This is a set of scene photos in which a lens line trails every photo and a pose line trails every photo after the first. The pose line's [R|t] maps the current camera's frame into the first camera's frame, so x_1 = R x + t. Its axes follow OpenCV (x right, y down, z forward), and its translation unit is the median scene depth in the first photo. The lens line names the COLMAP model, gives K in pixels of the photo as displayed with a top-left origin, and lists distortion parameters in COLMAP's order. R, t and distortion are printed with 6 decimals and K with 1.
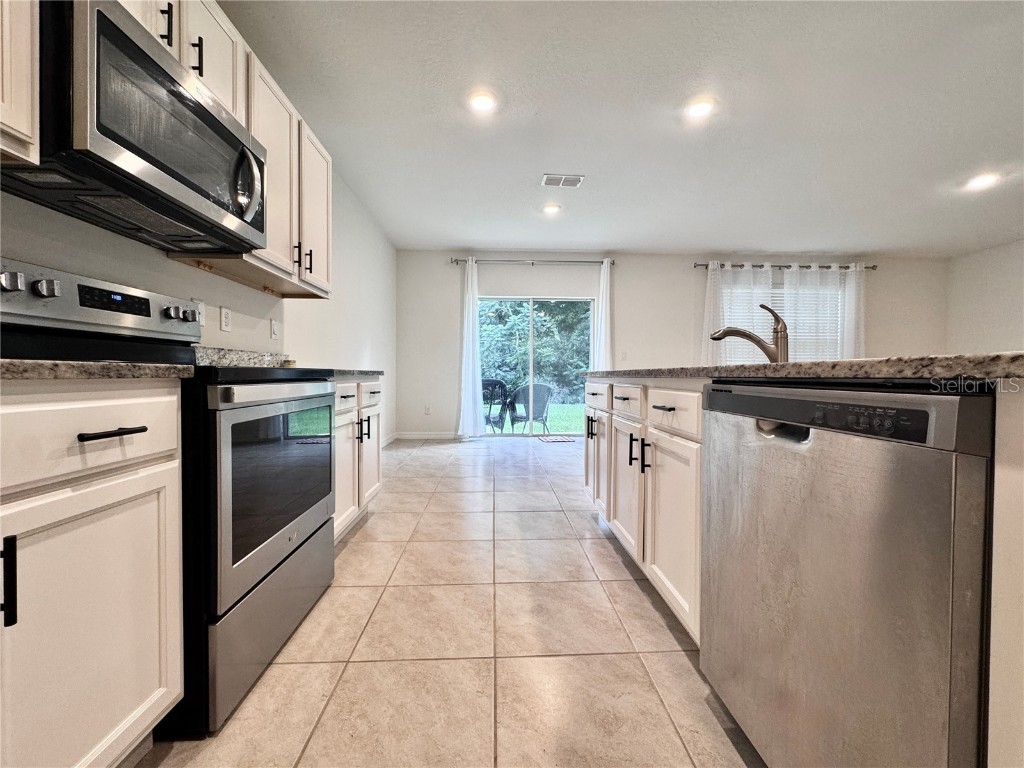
lens RADIAL K [[411.2, 0, 507.2], [0, 411.2, 381.7], [0, 0, 1]] dist [-0.001799, 0.000552]
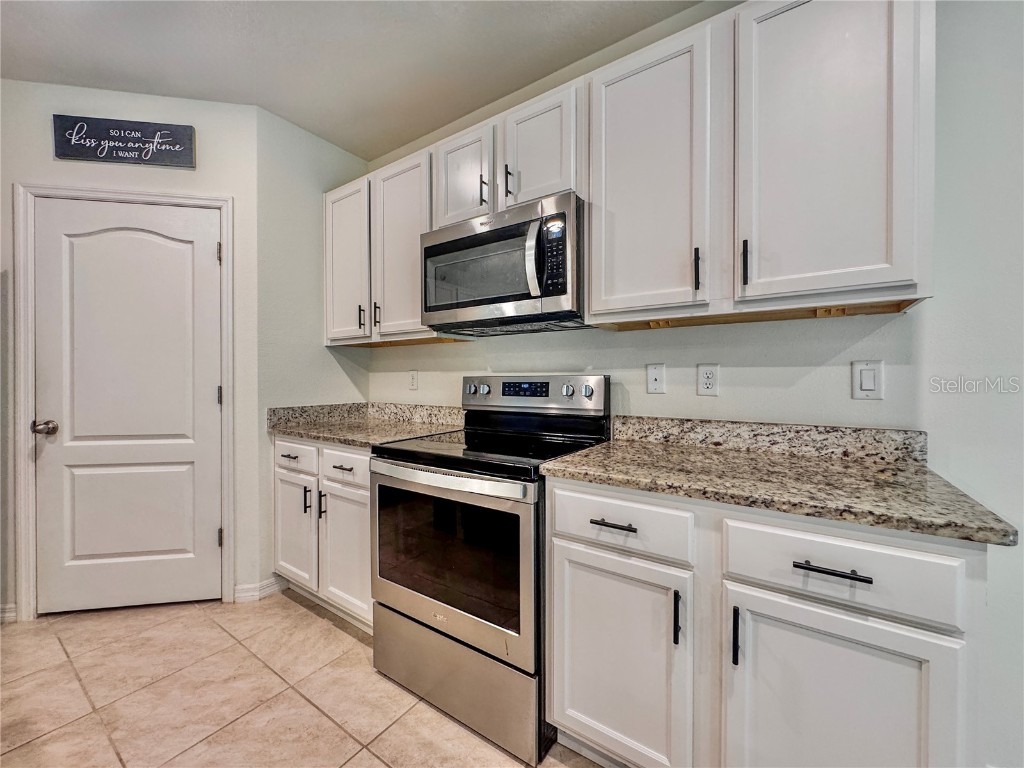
lens RADIAL K [[411.2, 0, 512.1], [0, 411.2, 379.7], [0, 0, 1]] dist [-0.001799, 0.000552]
pose [[-0.594558, -0.000050, -0.804053, 0.149476], [-0.015918, 0.999805, 0.011708, -0.171866], [0.803895, 0.019760, -0.594443, 1.278835]]
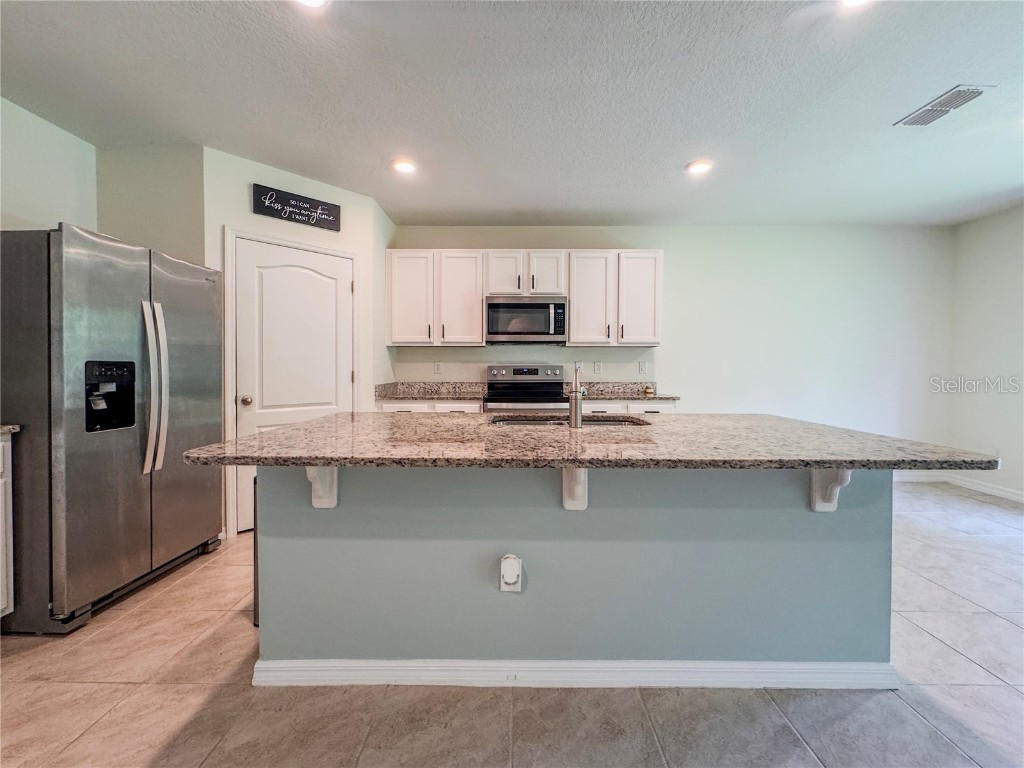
lens RADIAL K [[411.2, 0, 519.0], [0, 411.2, 376.6], [0, 0, 1]] dist [-0.001799, 0.000552]
pose [[-0.029266, 0.023256, -0.999301, 1.498927], [-0.021360, 0.999486, 0.023886, -0.163504], [0.999343, 0.022044, -0.028754, 0.737802]]
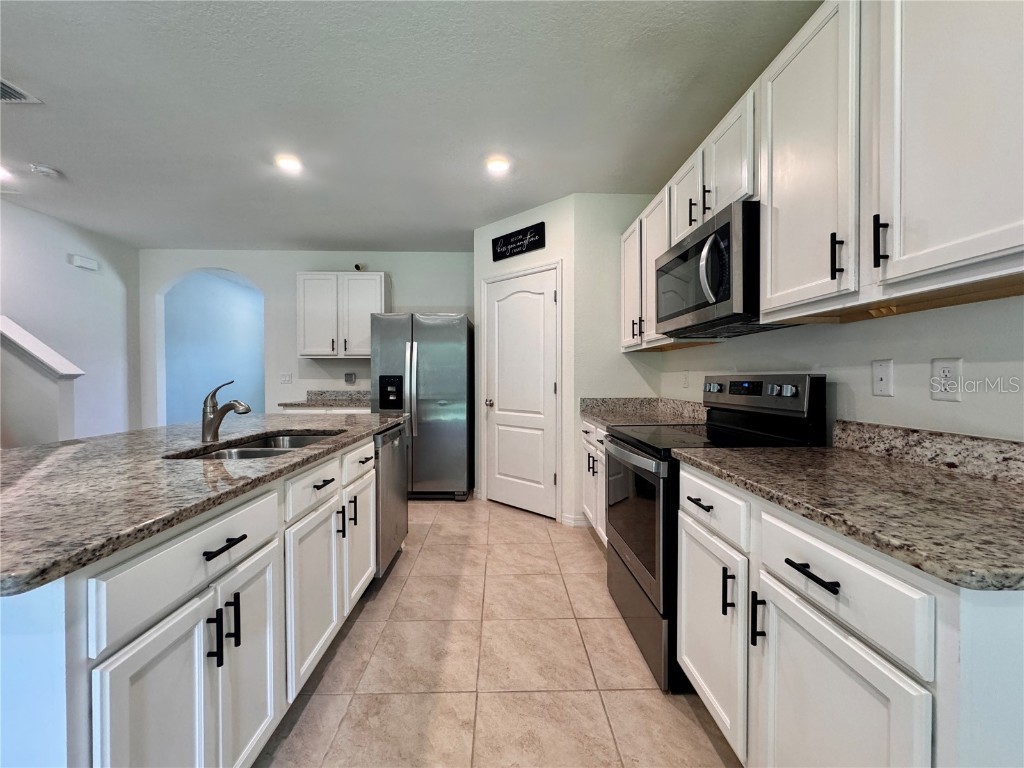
lens RADIAL K [[411.2, 0, 513.1], [0, 411.2, 381.4], [0, 0, 1]] dist [-0.001799, 0.000552]
pose [[-0.999990, -0.003536, -0.002880, -0.095081], [-0.003613, 0.999616, 0.027482, -0.180496], [0.002782, 0.027492, -0.999618, 1.725517]]
